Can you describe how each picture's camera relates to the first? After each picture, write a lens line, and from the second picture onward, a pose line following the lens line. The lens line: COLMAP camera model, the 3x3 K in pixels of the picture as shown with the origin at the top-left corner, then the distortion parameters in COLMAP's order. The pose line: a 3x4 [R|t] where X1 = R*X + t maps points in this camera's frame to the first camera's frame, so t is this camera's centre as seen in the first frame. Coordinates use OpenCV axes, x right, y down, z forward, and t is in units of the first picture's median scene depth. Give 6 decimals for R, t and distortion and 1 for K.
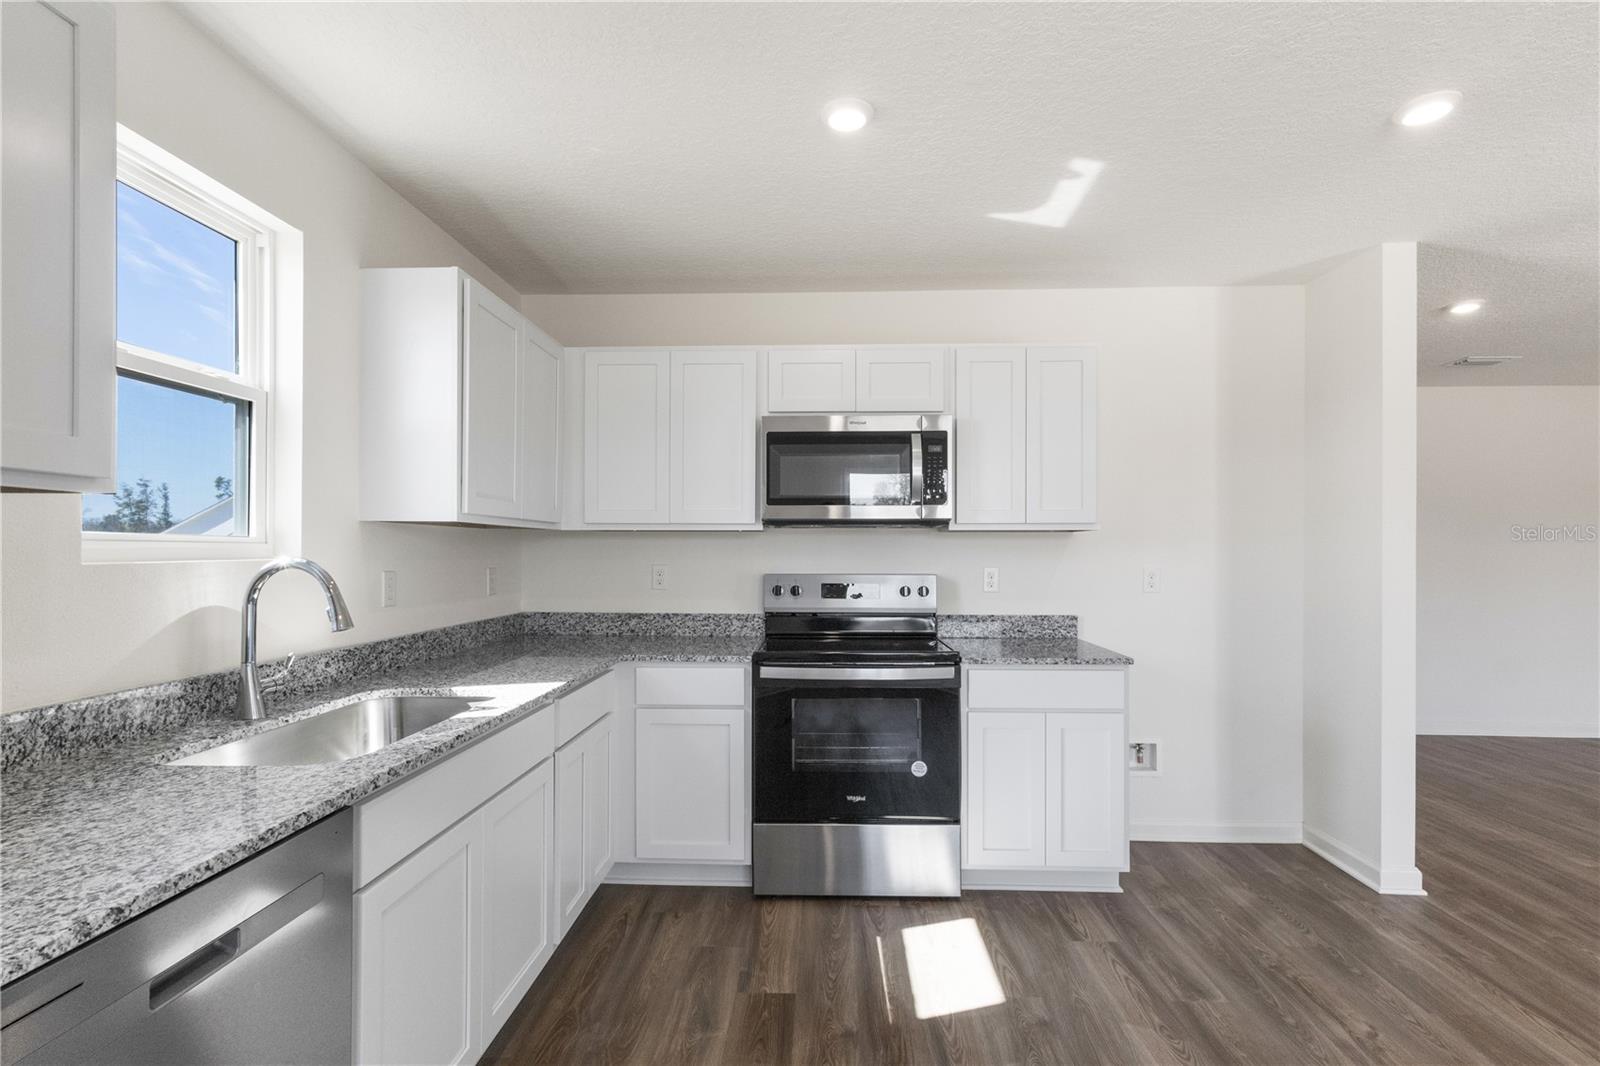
lens RADIAL K [[744.1, 0, 800.4], [0, 744.1, 549.8], [0, 0, 1]] dist [0.000423, 0.002257]
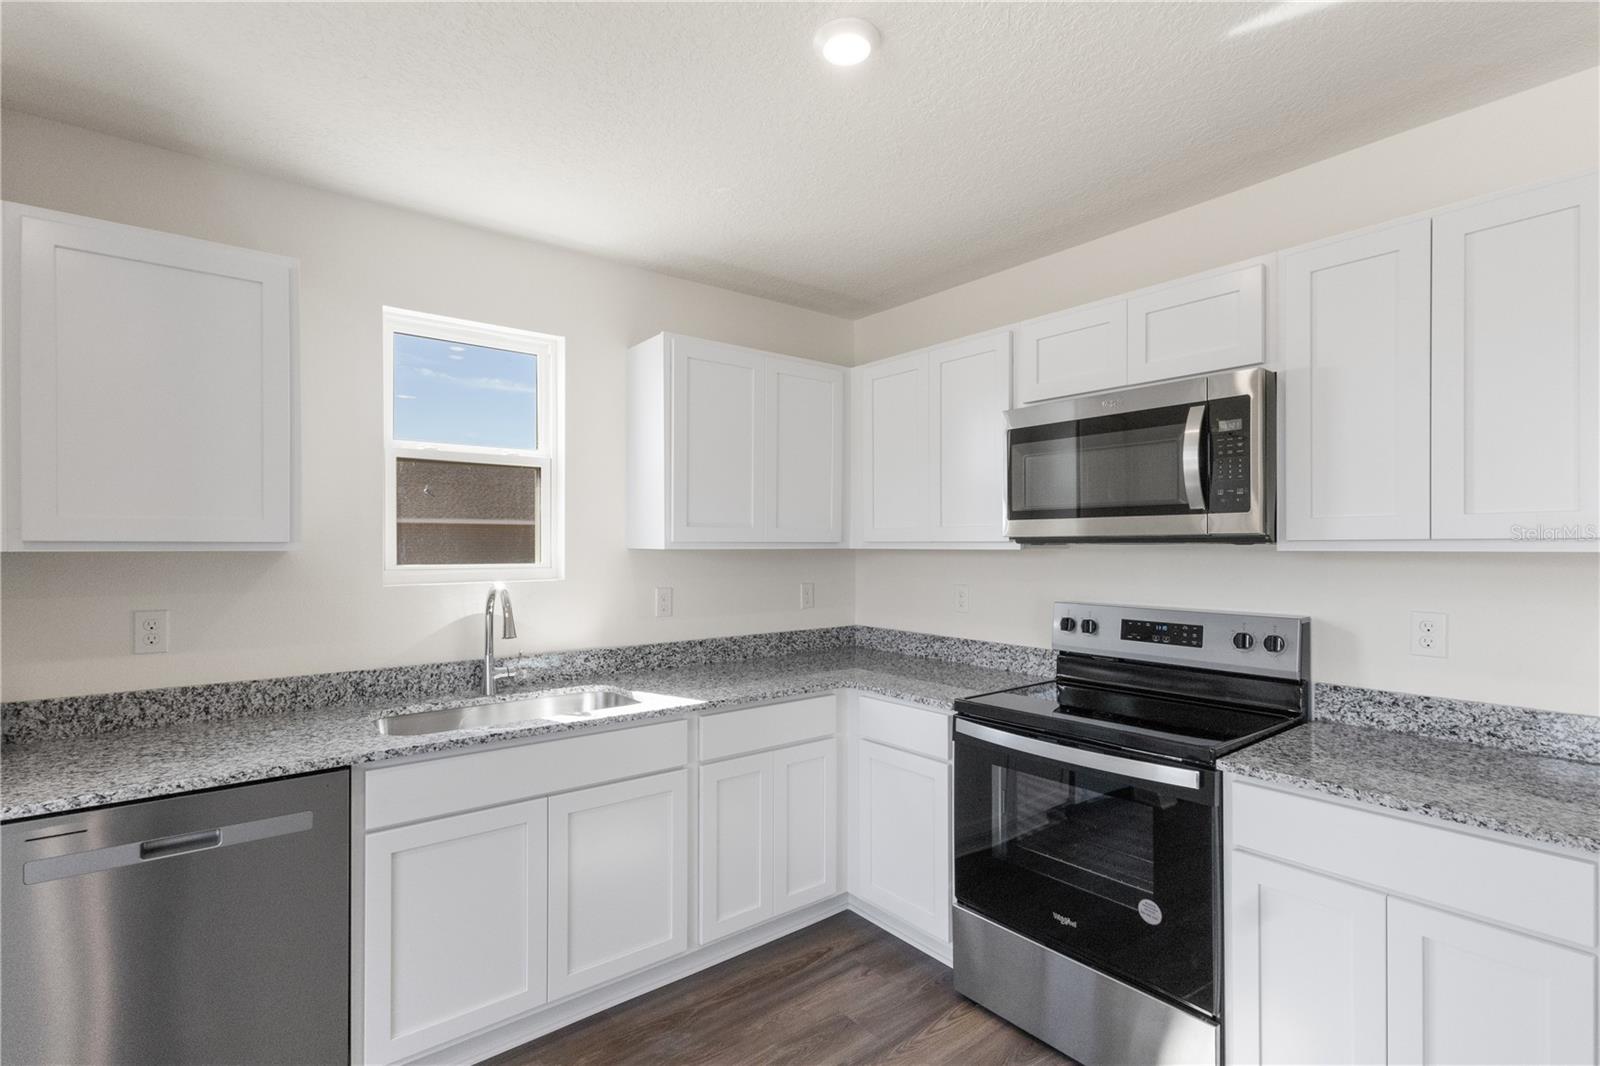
lens RADIAL K [[744.1, 0, 797.9], [0, 744.1, 545.5], [0, 0, 1]] dist [0.000423, 0.002257]
pose [[0.652924, -0.001701, -0.757421, 0.461045], [0.002857, 0.999996, 0.000218, -0.035967], [0.757418, -0.002306, 0.652926, 0.324852]]
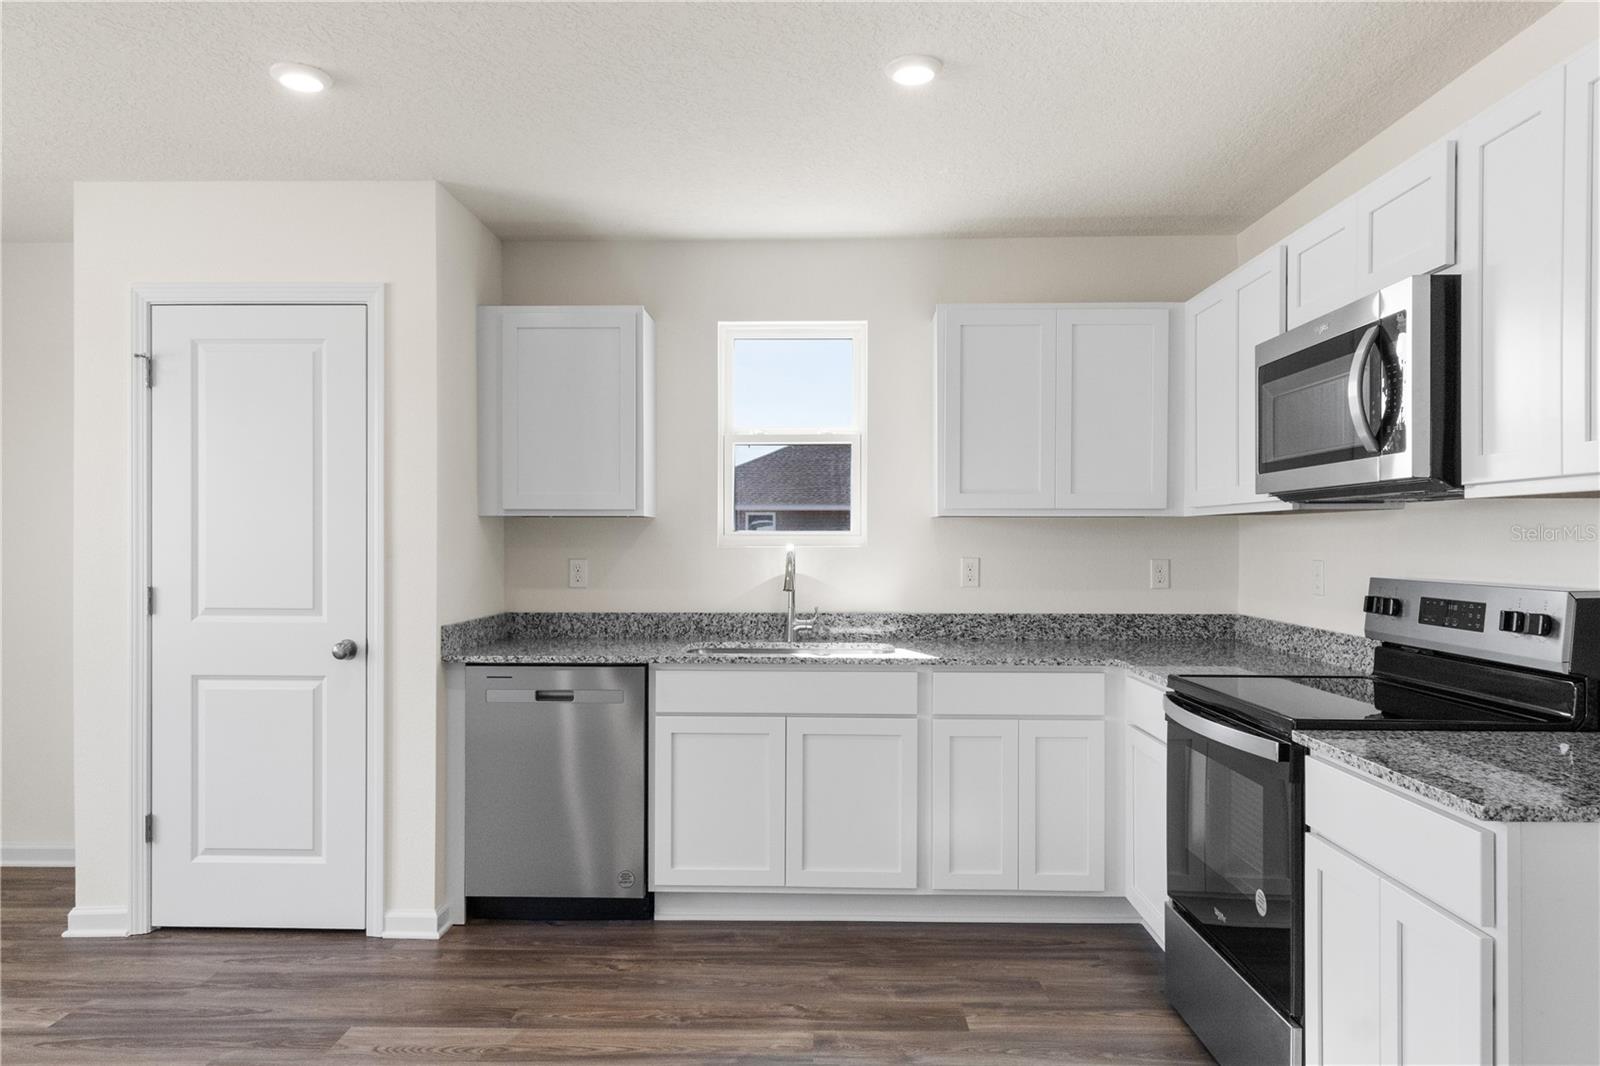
lens RADIAL K [[1040.7, 0, 797.8], [0, 1040.7, 535.6], [0, 0, 1]] dist [0.000560, 0.003334]
pose [[0.019488, -0.005774, -0.999793, 0.996435], [0.001143, 0.999983, -0.005752, 0.002192], [0.999809, -0.001031, 0.019495, 0.609881]]
